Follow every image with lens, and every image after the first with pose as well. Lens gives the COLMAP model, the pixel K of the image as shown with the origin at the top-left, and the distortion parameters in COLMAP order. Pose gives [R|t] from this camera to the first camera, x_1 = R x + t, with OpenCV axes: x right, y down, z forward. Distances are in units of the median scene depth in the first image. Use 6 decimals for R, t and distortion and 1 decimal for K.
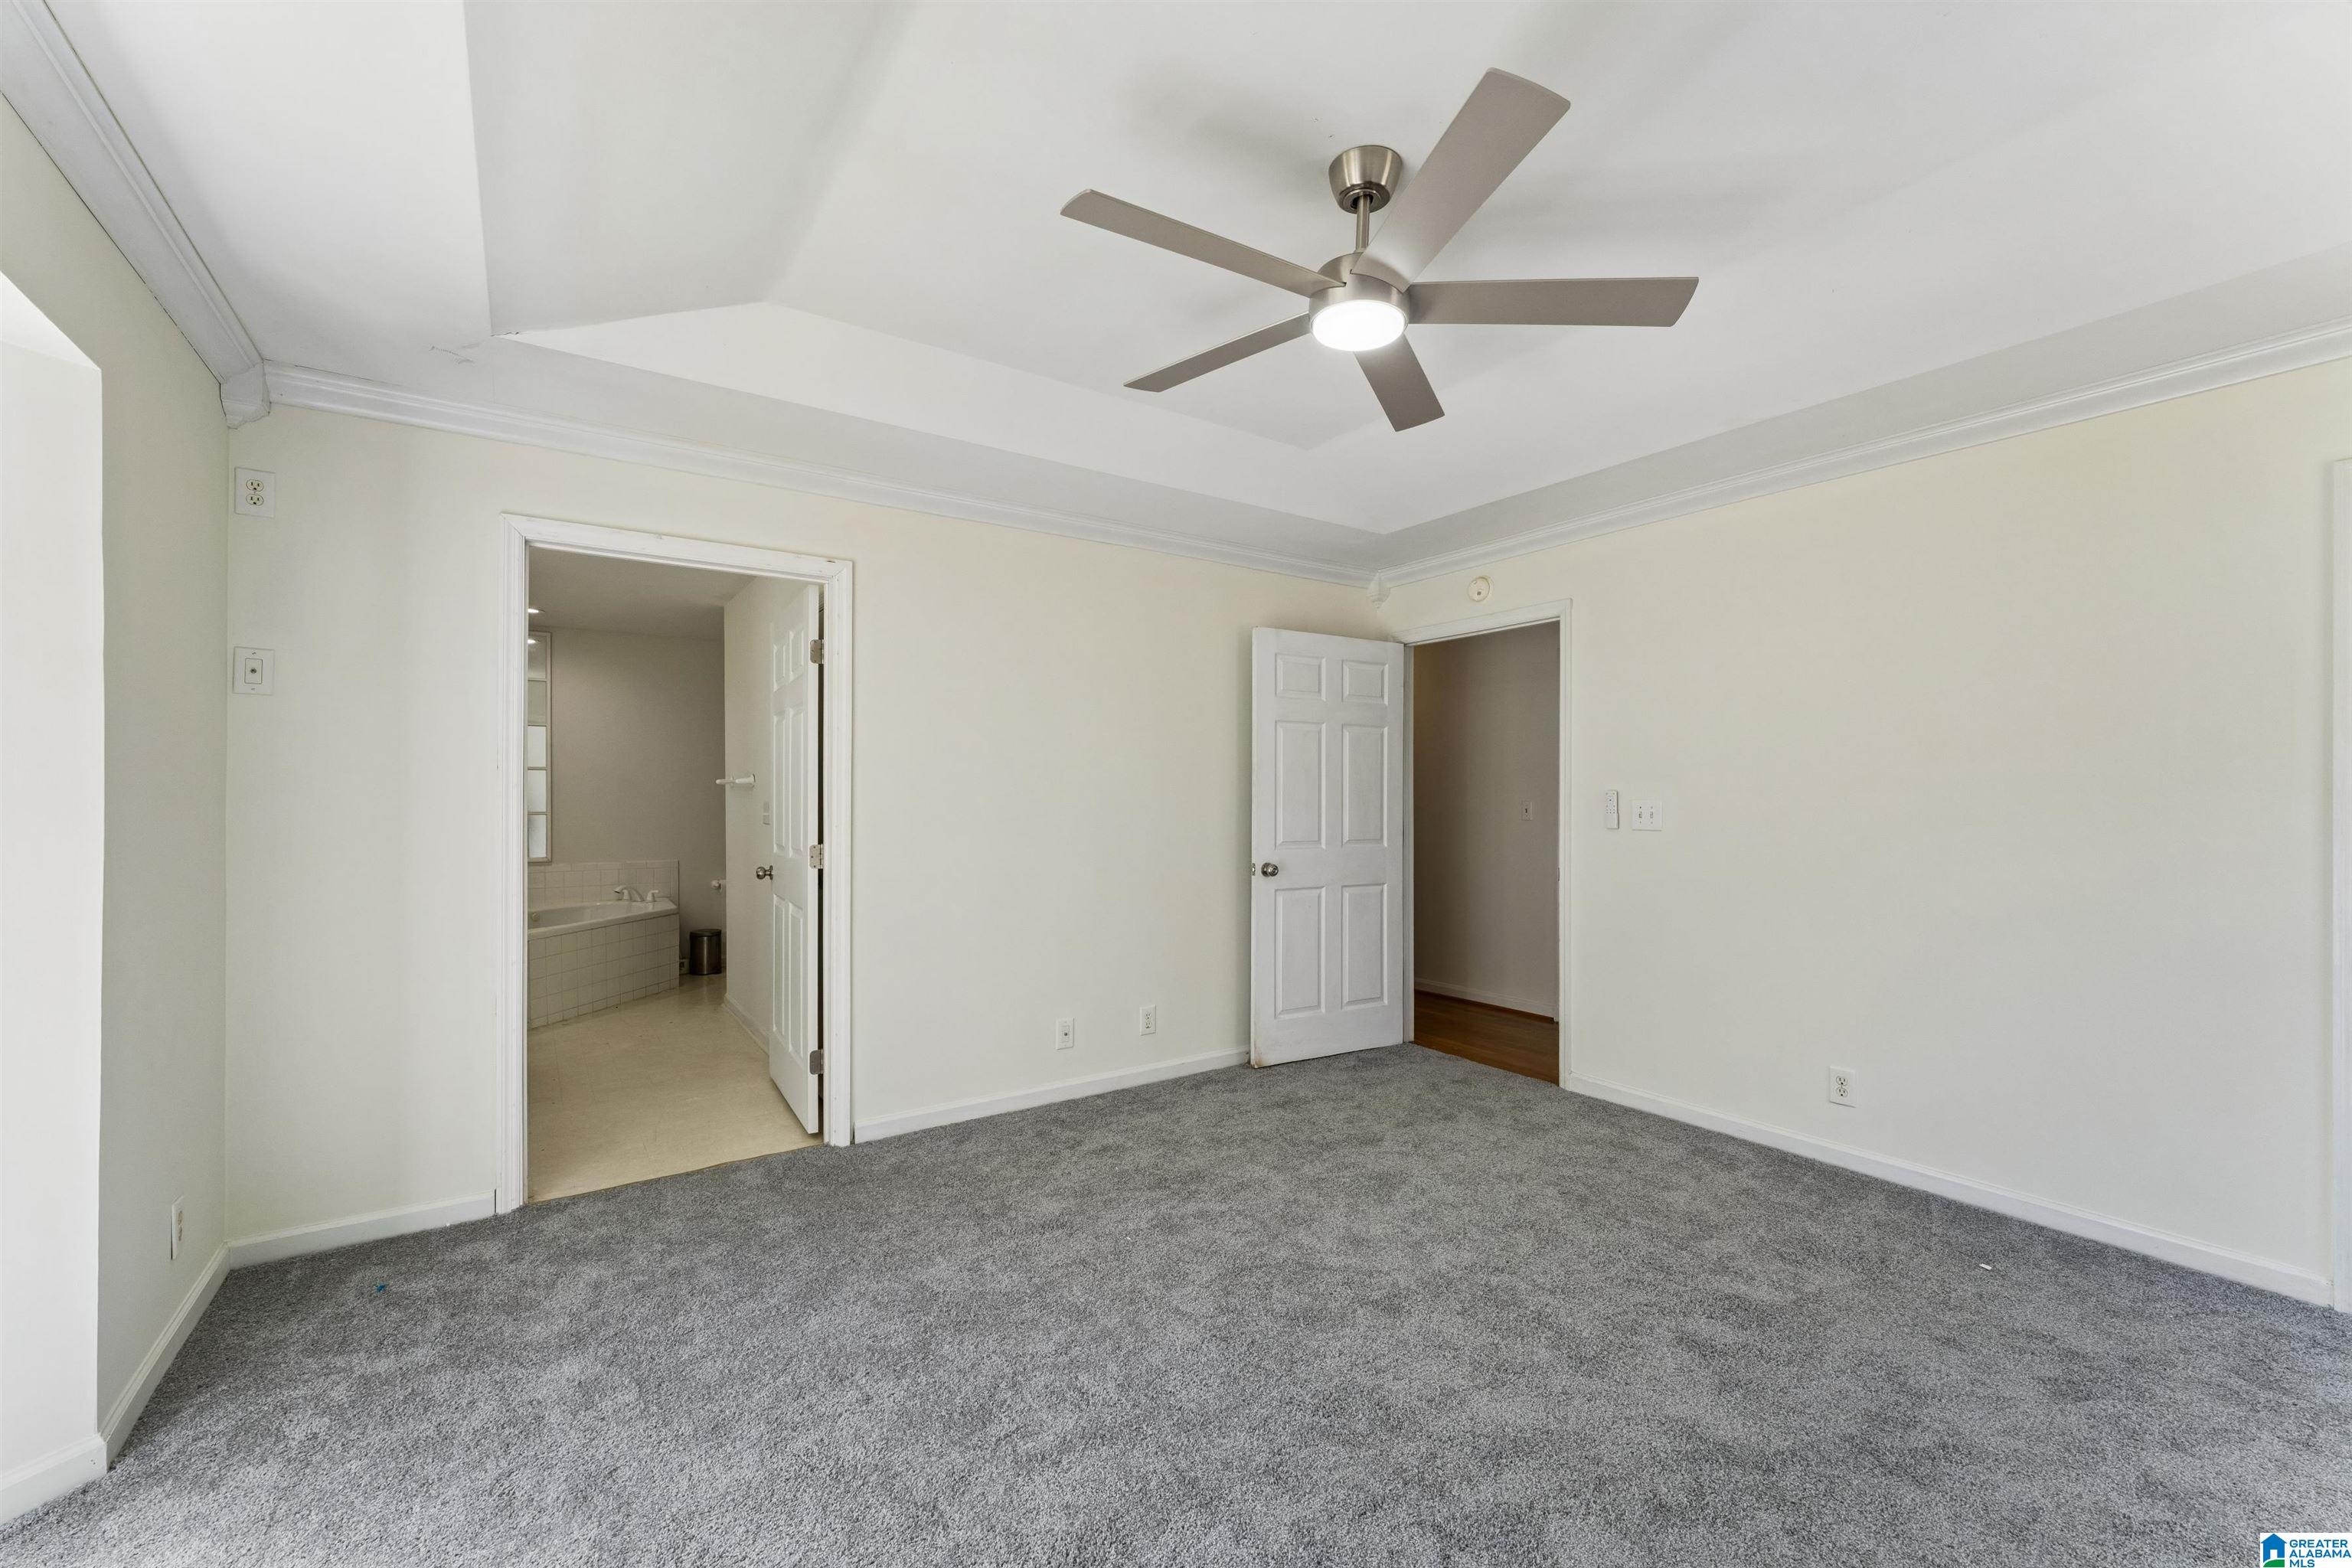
lens RADIAL K [[951.6, 0, 1178.6], [0, 951.6, 802.9], [0, 0, 1]] dist [0.003472, 0.000004]
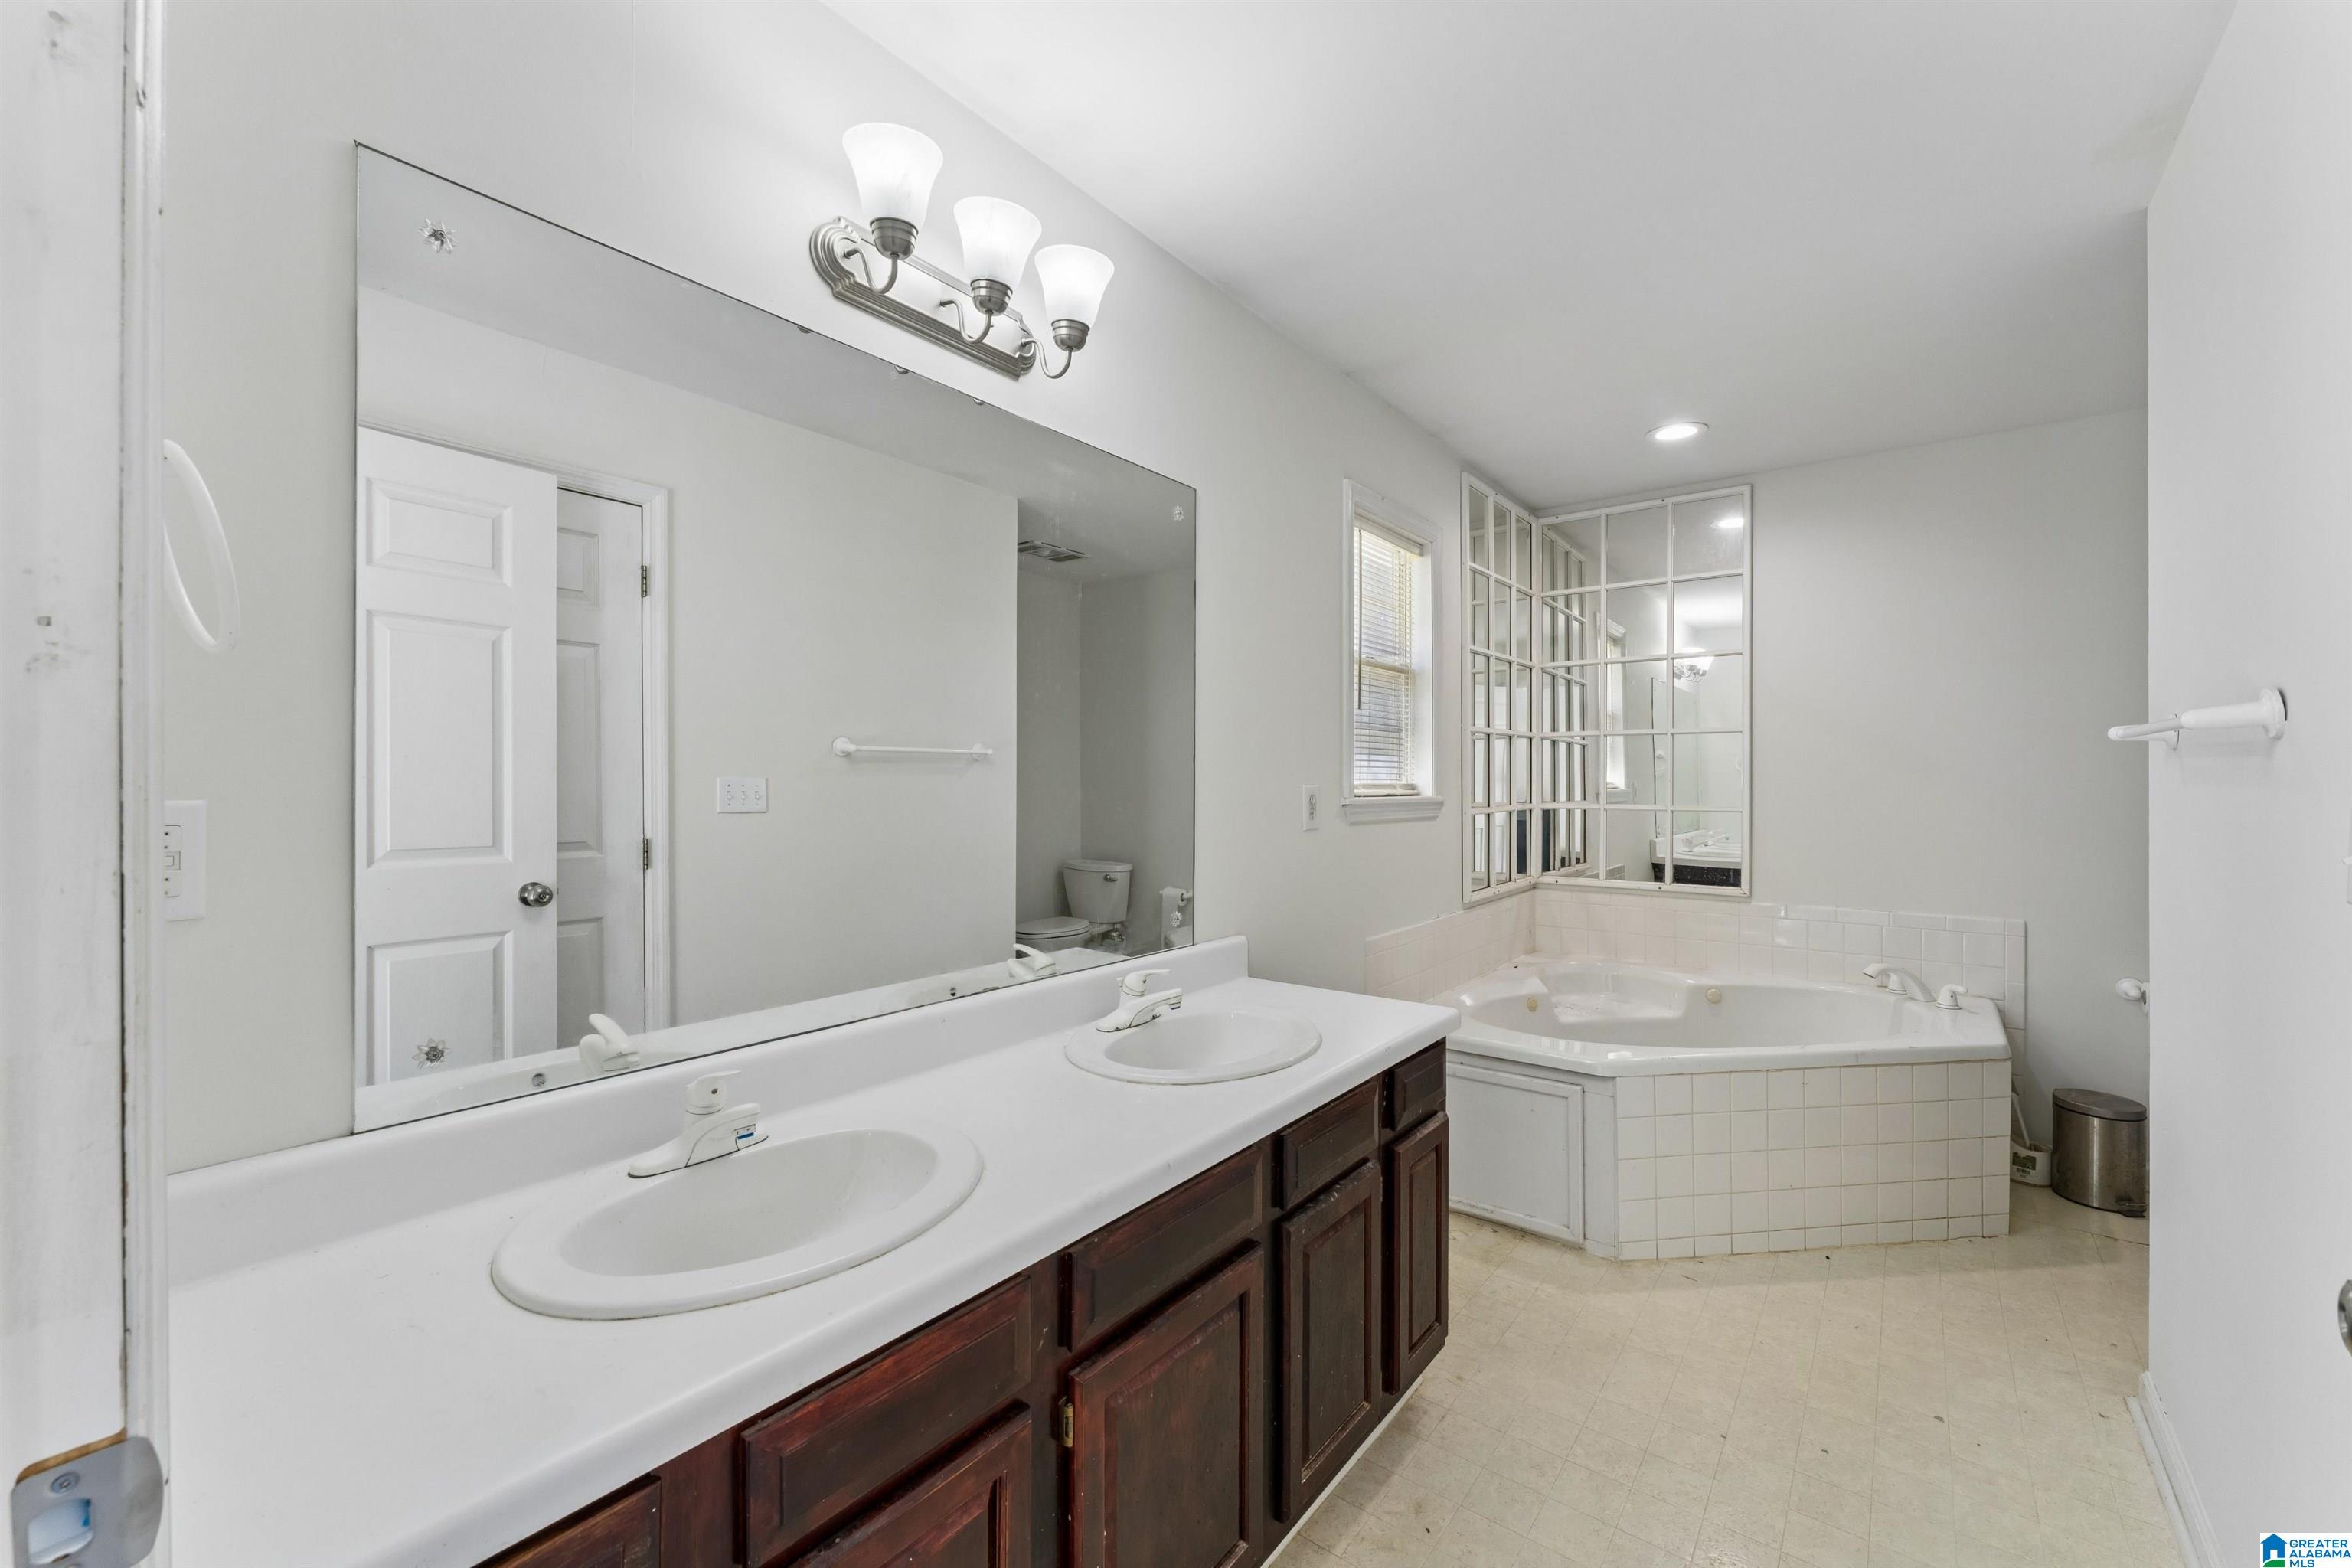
lens RADIAL K [[951.6, 0, 1185.8], [0, 951.6, 785.2], [0, 0, 1]] dist [0.003472, 0.000004]
pose [[0.309704, 0.009426, -0.950786, -0.360442], [-0.011951, 0.999910, 0.006021, -0.003505], [0.950758, 0.009498, 0.309789, 0.789387]]
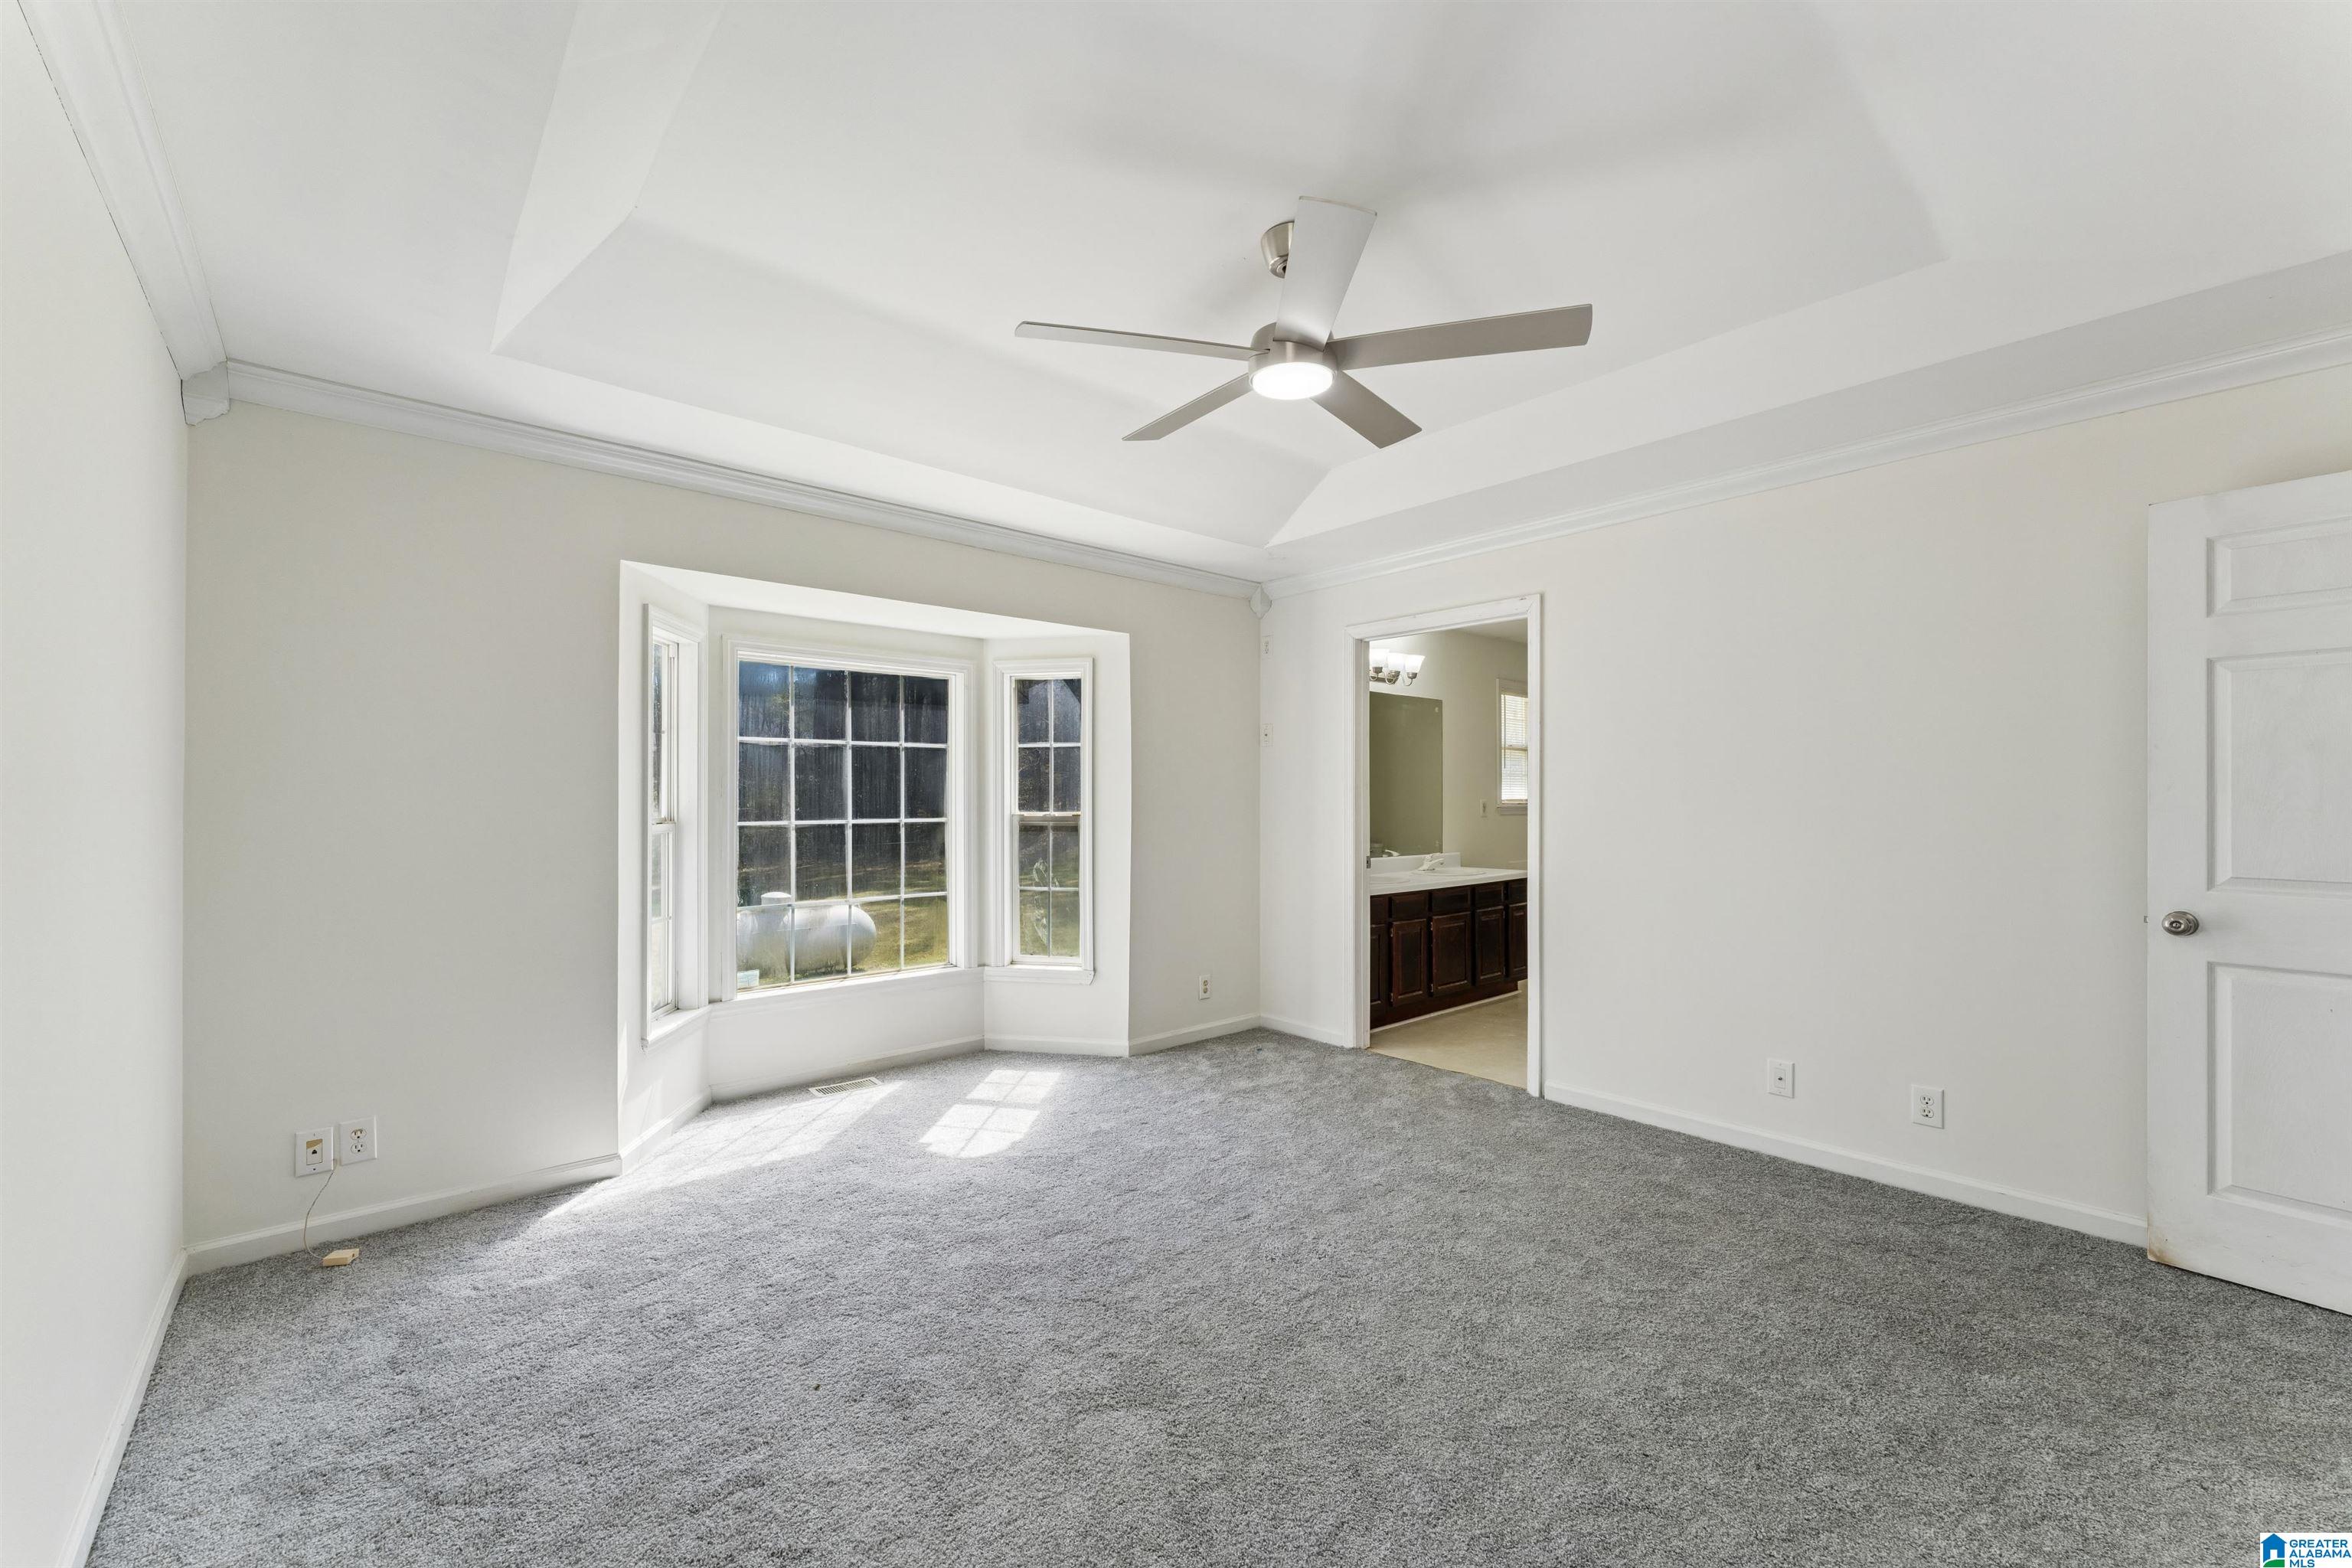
lens RADIAL K [[951.6, 0, 1160.0], [0, 951.6, 787.0], [0, 0, 1]] dist [0.003472, 0.000004]
pose [[0.108401, -0.009170, -0.994065, 0.619811], [-0.005822, 0.999934, -0.009859, -0.003179], [0.994090, 0.006856, 0.108341, 0.338589]]
